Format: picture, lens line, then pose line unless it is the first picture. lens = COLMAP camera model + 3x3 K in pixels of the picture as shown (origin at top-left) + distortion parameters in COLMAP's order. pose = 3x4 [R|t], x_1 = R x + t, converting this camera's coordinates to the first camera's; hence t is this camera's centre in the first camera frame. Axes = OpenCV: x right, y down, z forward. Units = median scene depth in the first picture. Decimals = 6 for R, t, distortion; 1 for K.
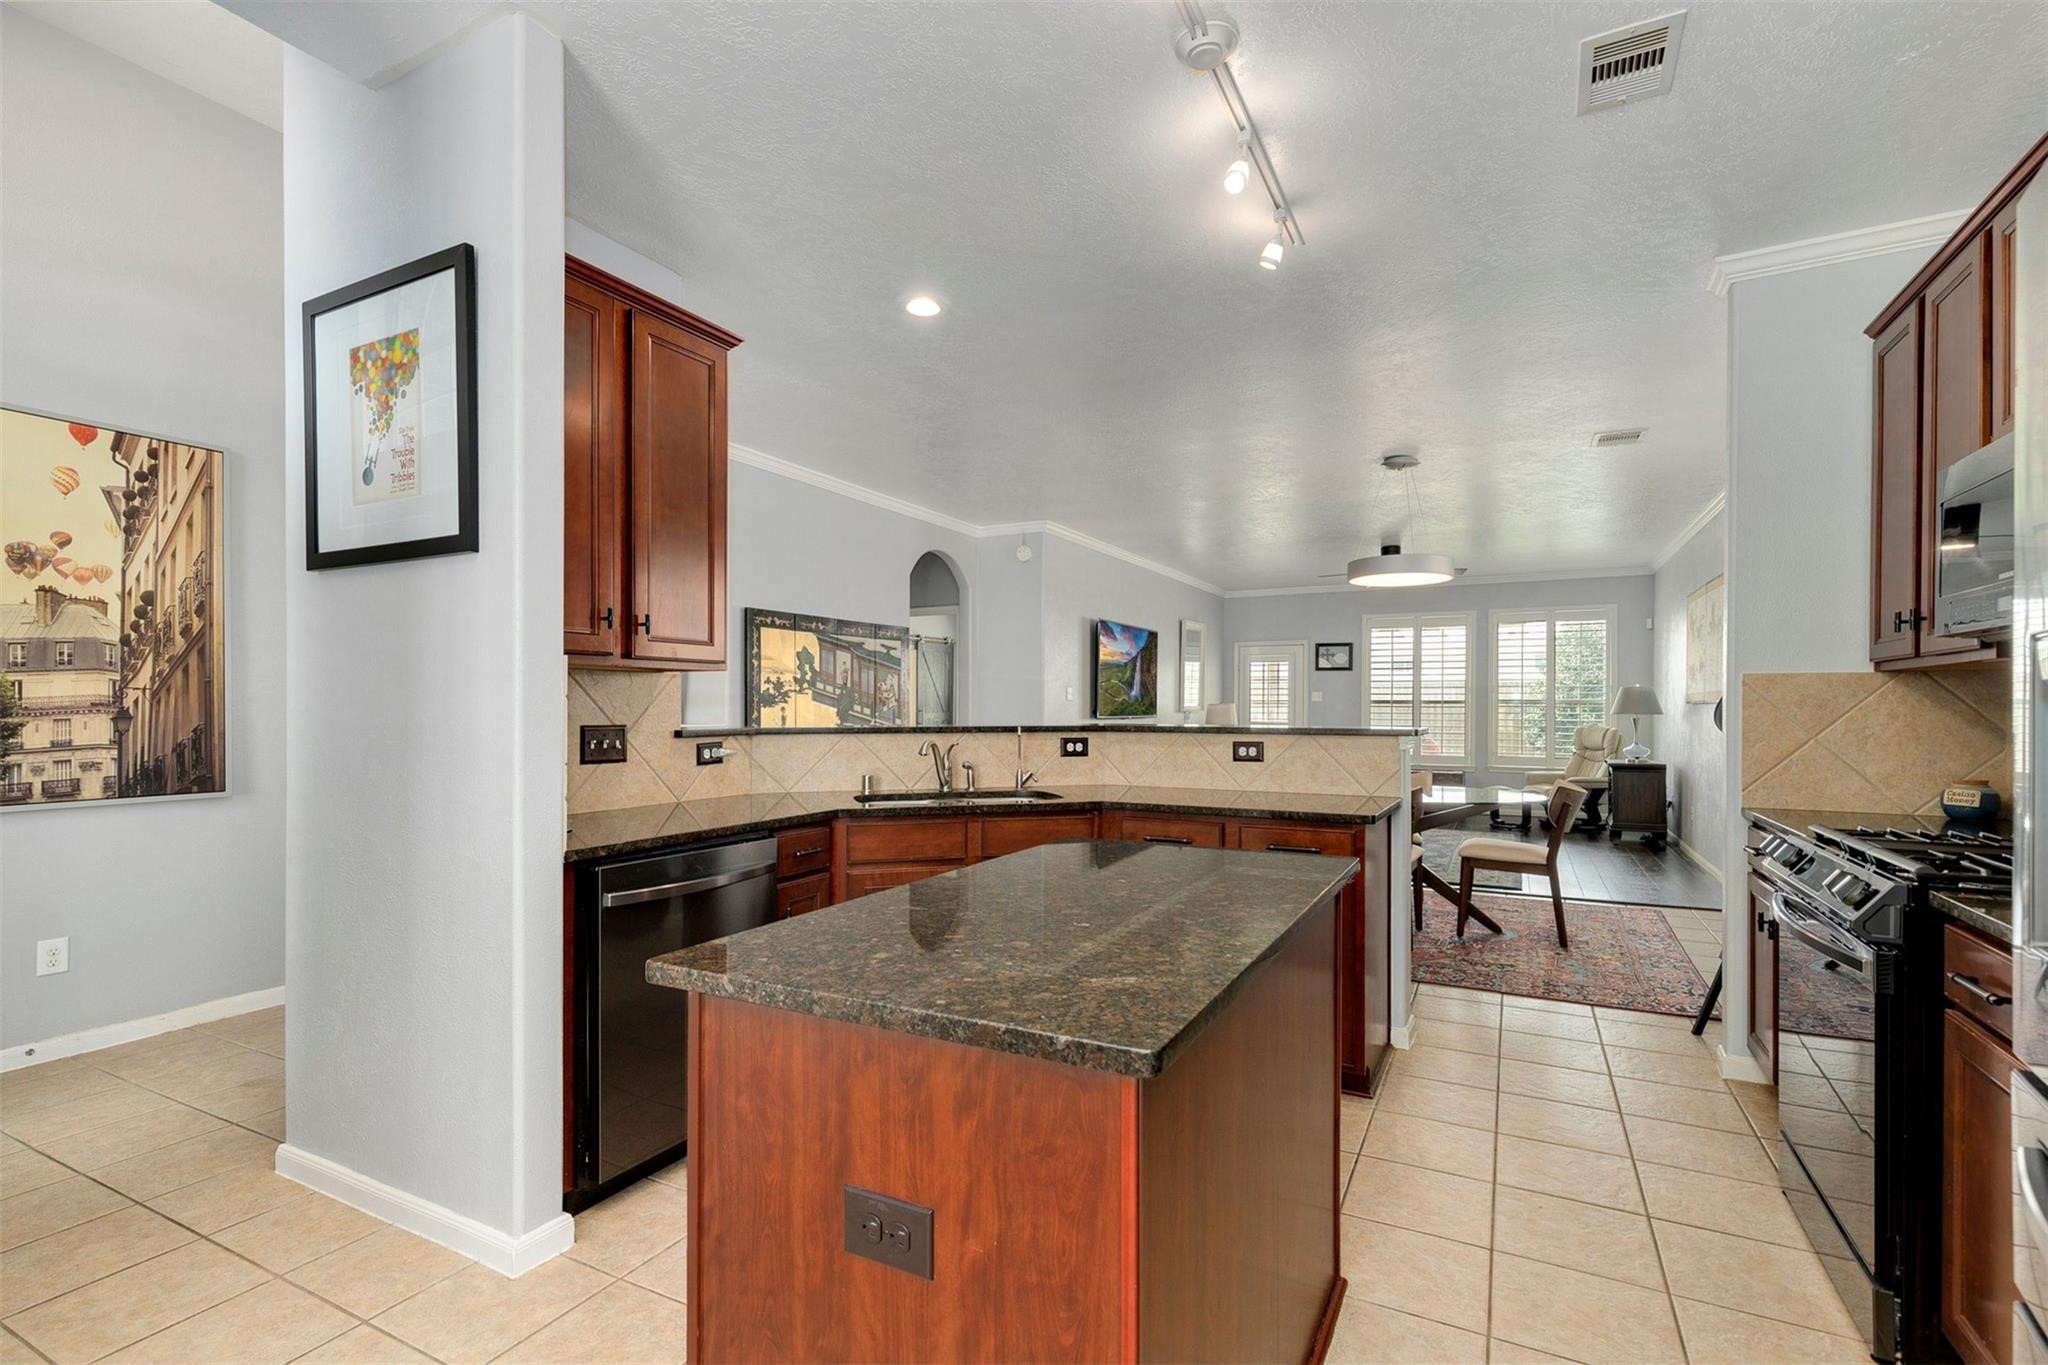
lens RADIAL K [[935.0, 0, 1023.8], [0, 935.0, 706.1], [0, 0, 1]] dist [0.007610, -0.000505]
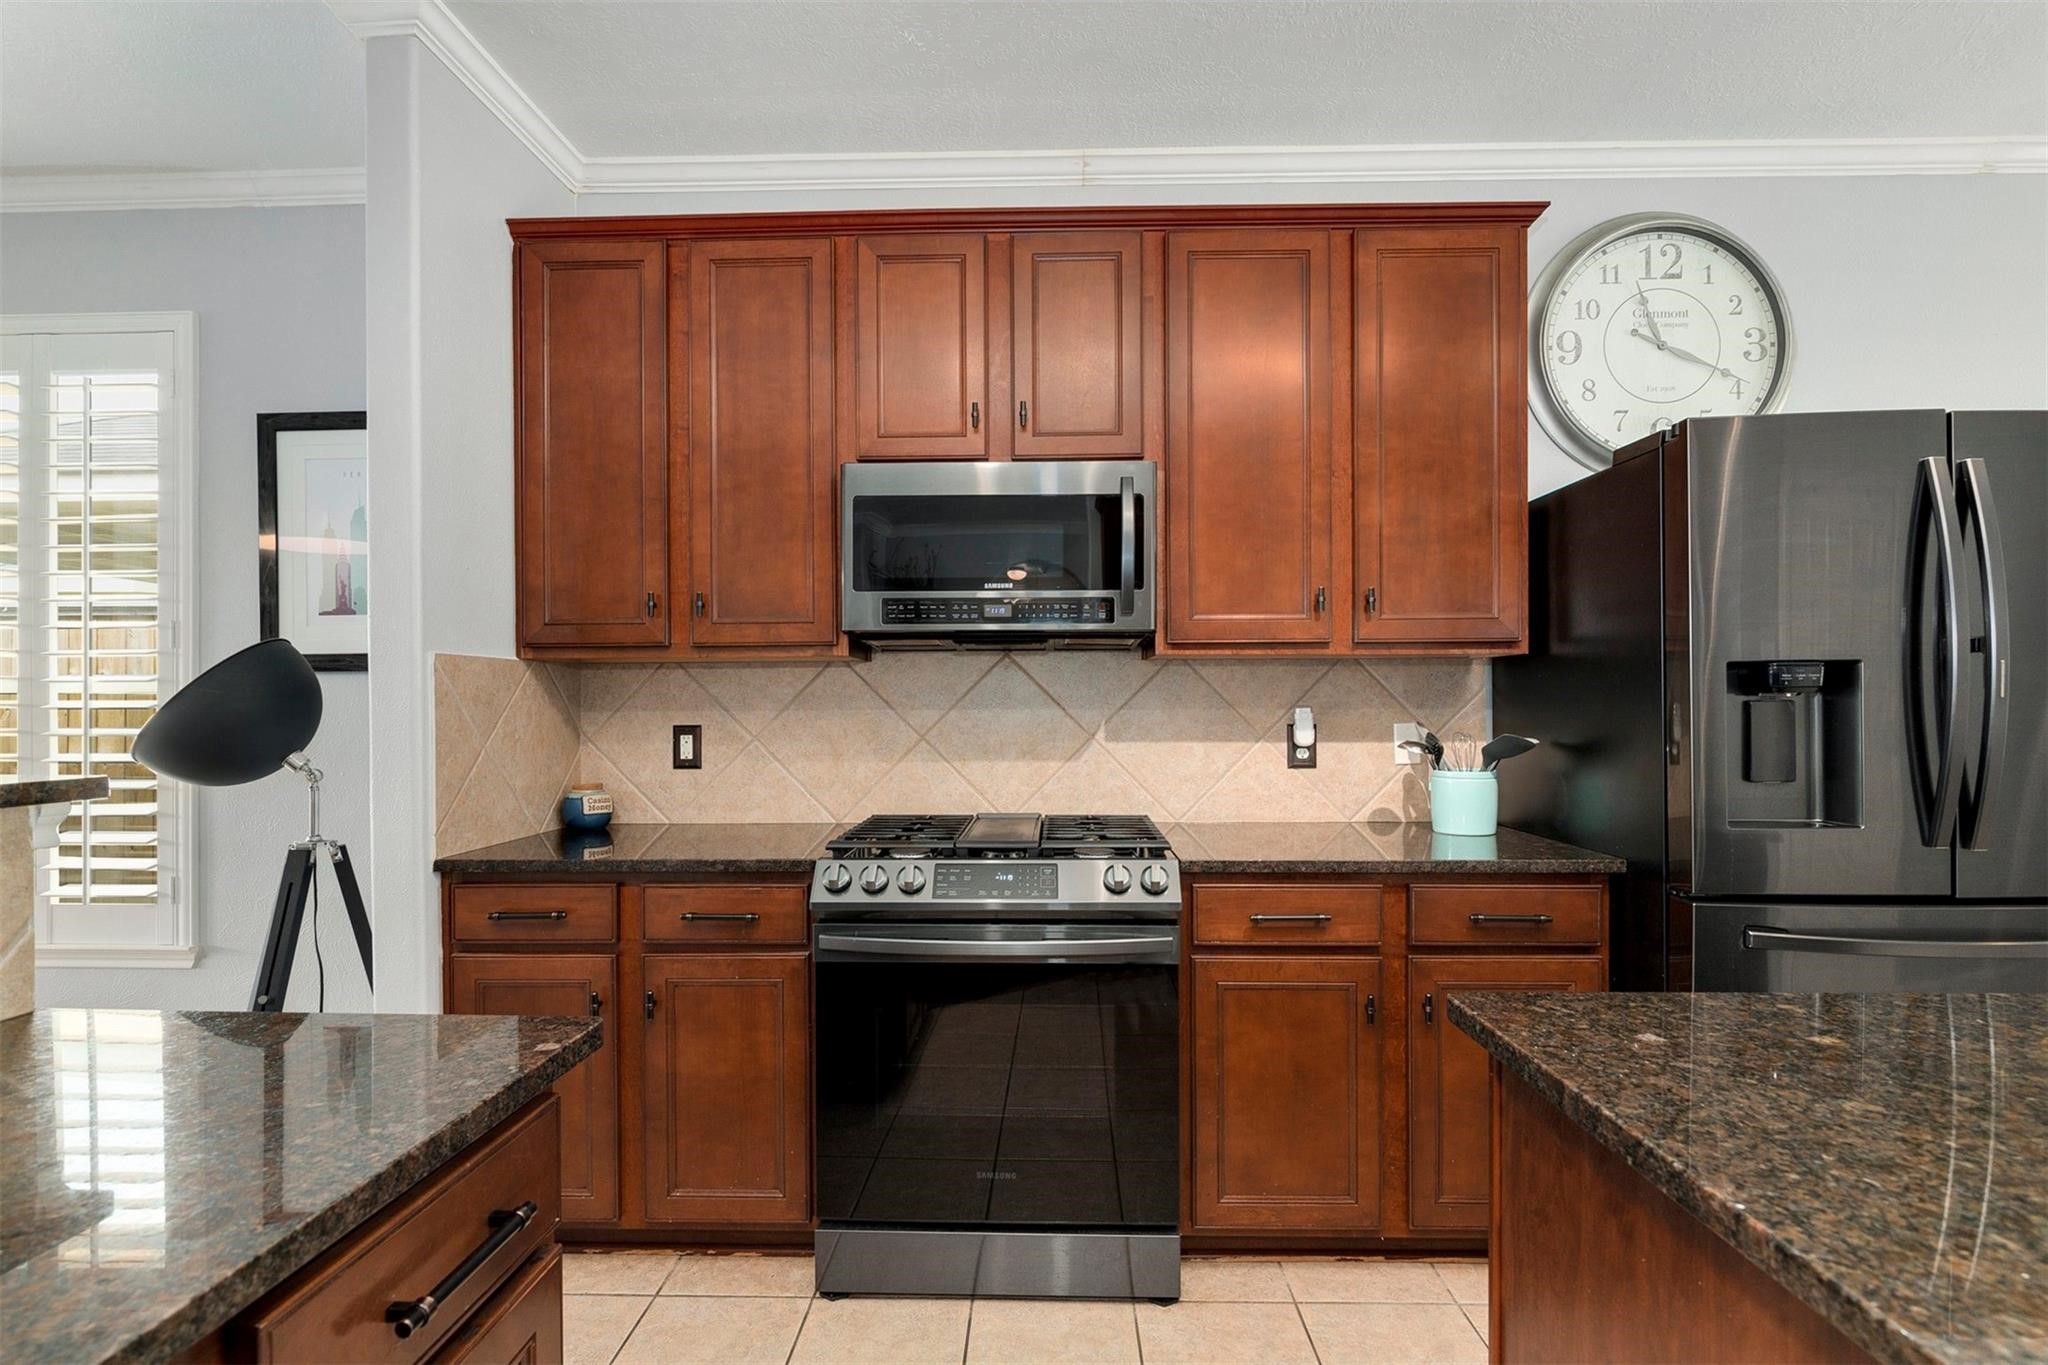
lens RADIAL K [[946.4, 0, 1031.5], [0, 946.4, 705.0], [0, 0, 1]] dist [-0.003017, -0.000635]
pose [[-0.437767, -0.001619, 0.899087, 0.005788], [0.003690, 0.999987, 0.003597, 0.000695], [-0.899081, 0.004892, -0.437755, 0.771800]]
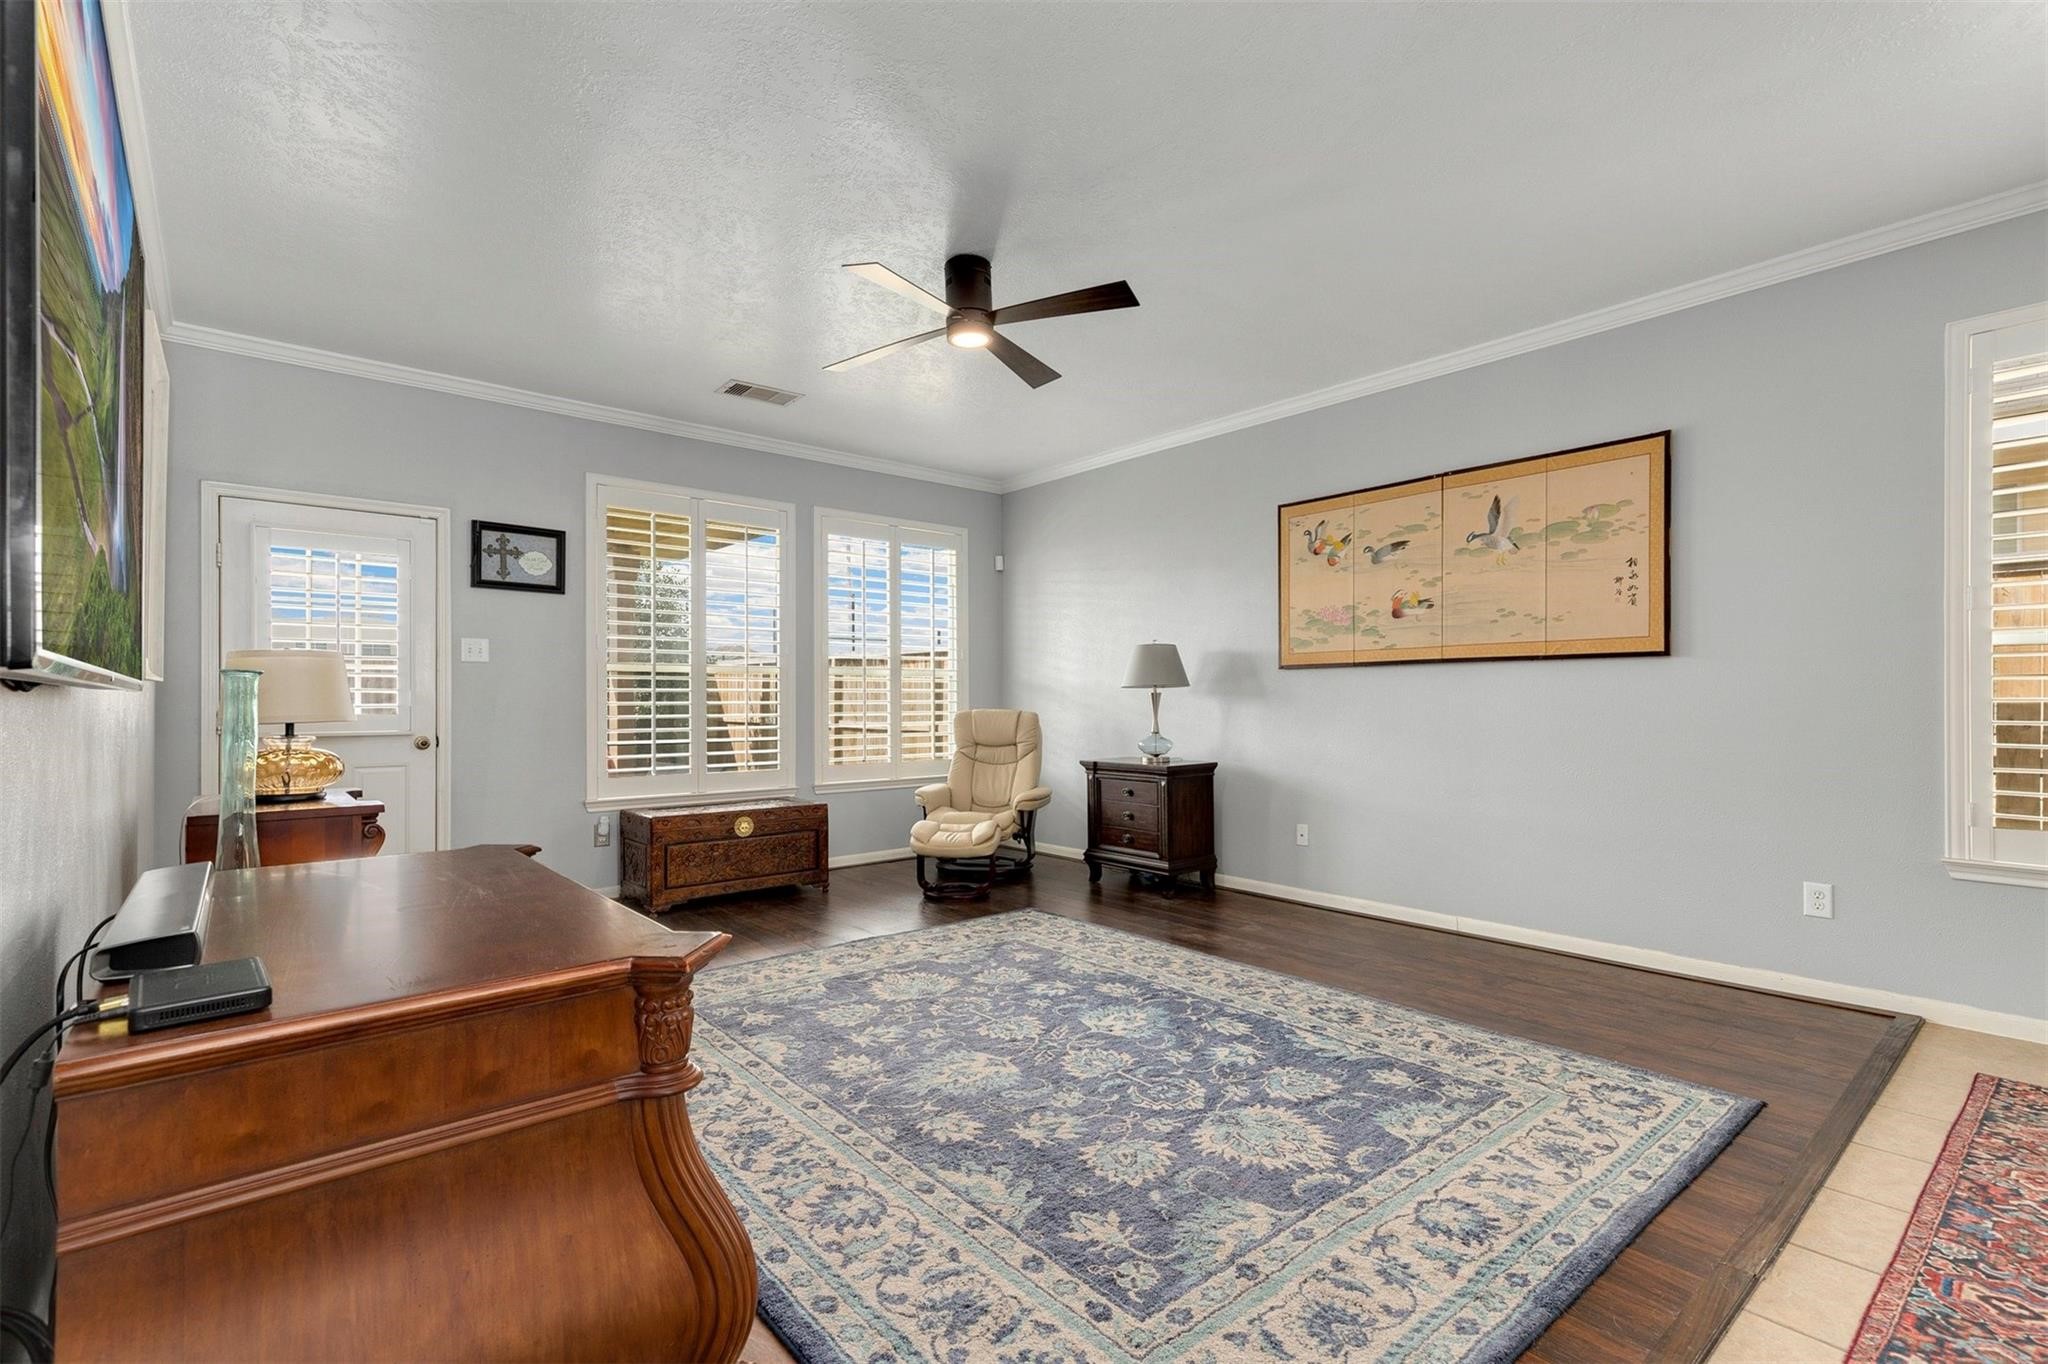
lens RADIAL K [[932.7, 0, 1029.0], [0, 932.7, 688.8], [0, 0, 1]] dist [0.016280, -0.000938]
pose [[0.379287, 0.010480, 0.925220, 0.074644], [0.003263, 0.999914, -0.012664, 0.041304], [-0.925273, 0.007822, 0.379221, 1.960569]]
